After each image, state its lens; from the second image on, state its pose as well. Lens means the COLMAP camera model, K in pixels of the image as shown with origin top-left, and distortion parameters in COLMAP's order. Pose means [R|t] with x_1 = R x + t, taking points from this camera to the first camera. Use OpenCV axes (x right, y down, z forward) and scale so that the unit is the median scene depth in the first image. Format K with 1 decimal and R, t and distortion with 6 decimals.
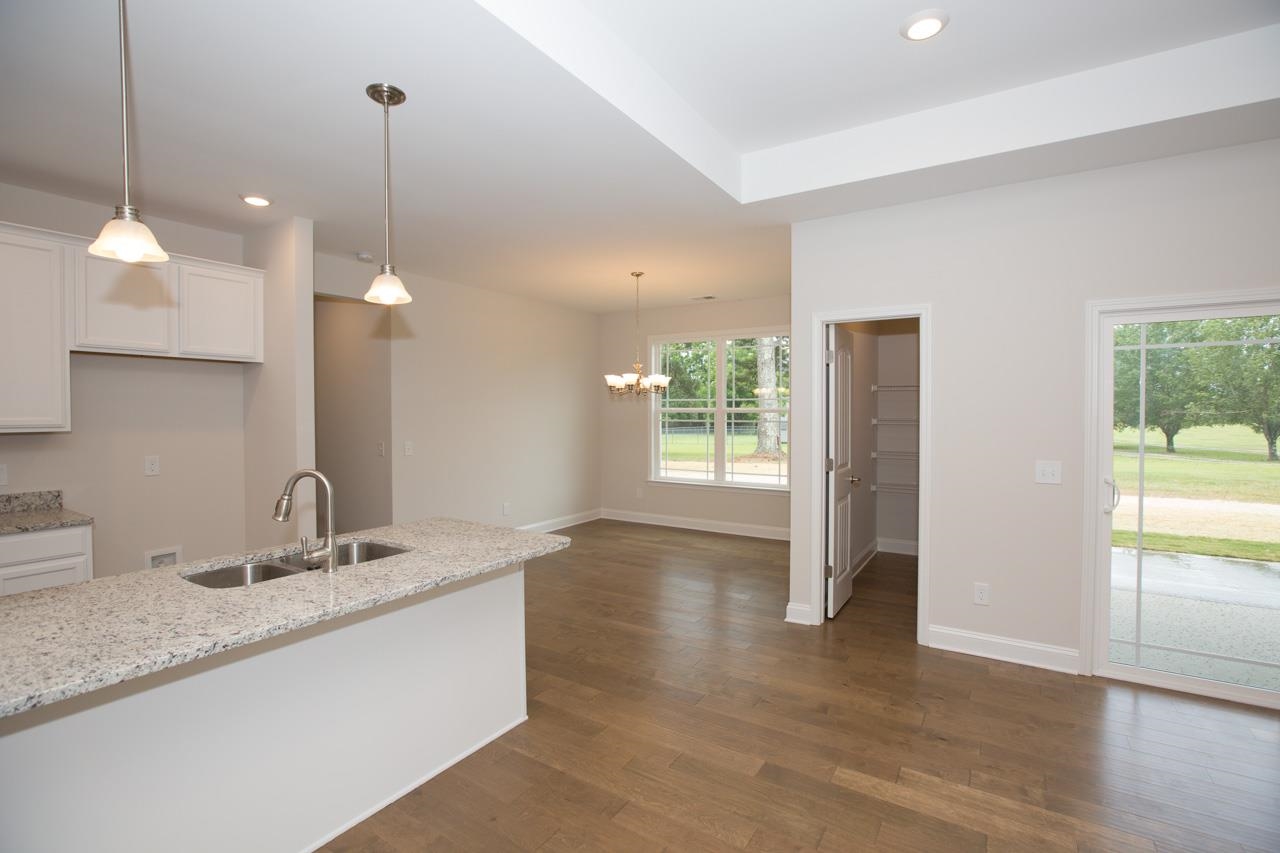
lens RADIAL K [[596.5, 0, 627.0], [0, 596.5, 410.7], [0, 0, 1]] dist [-0.014634, 0.007060]
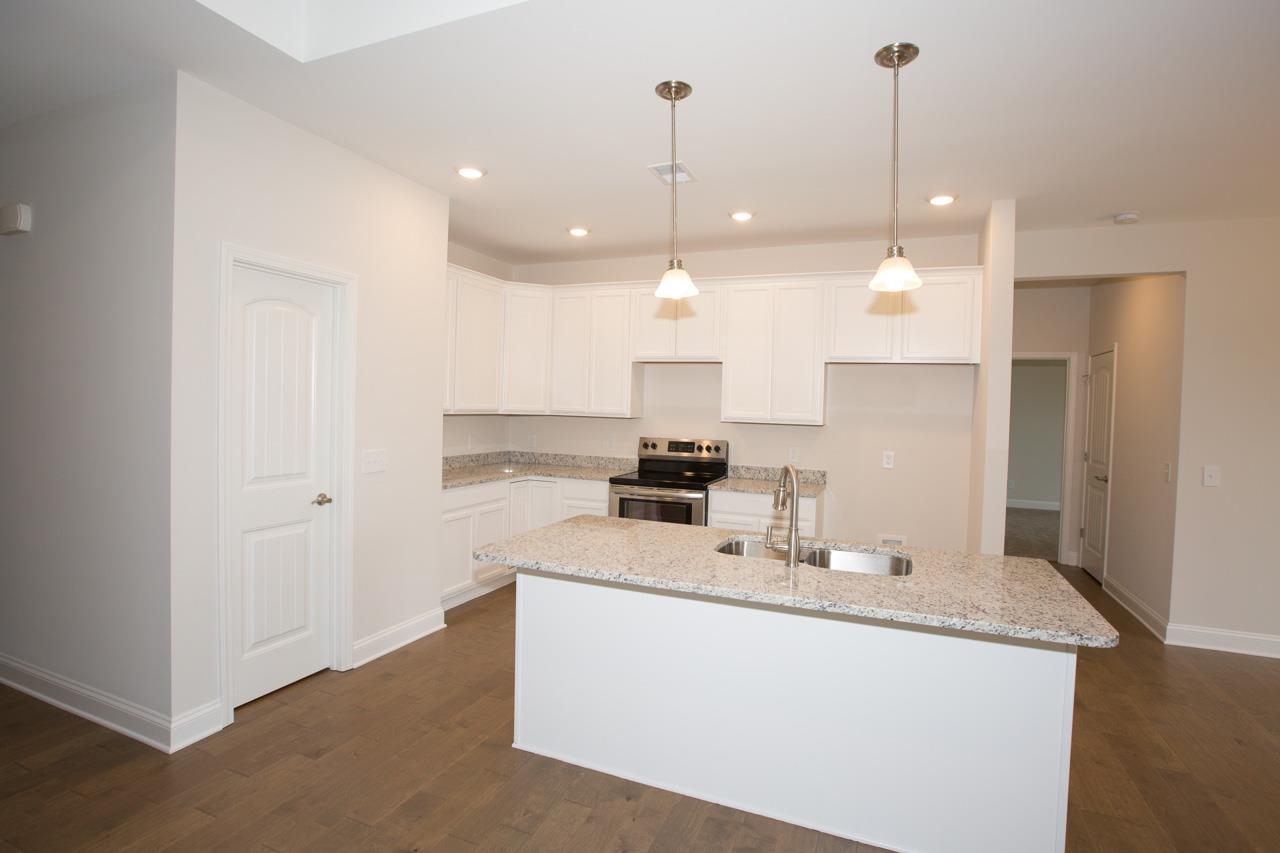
lens RADIAL K [[642.4, 0, 640.8], [0, 642.4, 419.6], [0, 0, 1]] dist [-0.022525, 0.000764]
pose [[0.211186, 0.027398, -0.977062, 0.514047], [-0.029972, 0.999319, 0.021544, 0.006533], [0.976986, 0.024735, 0.211863, 0.523725]]
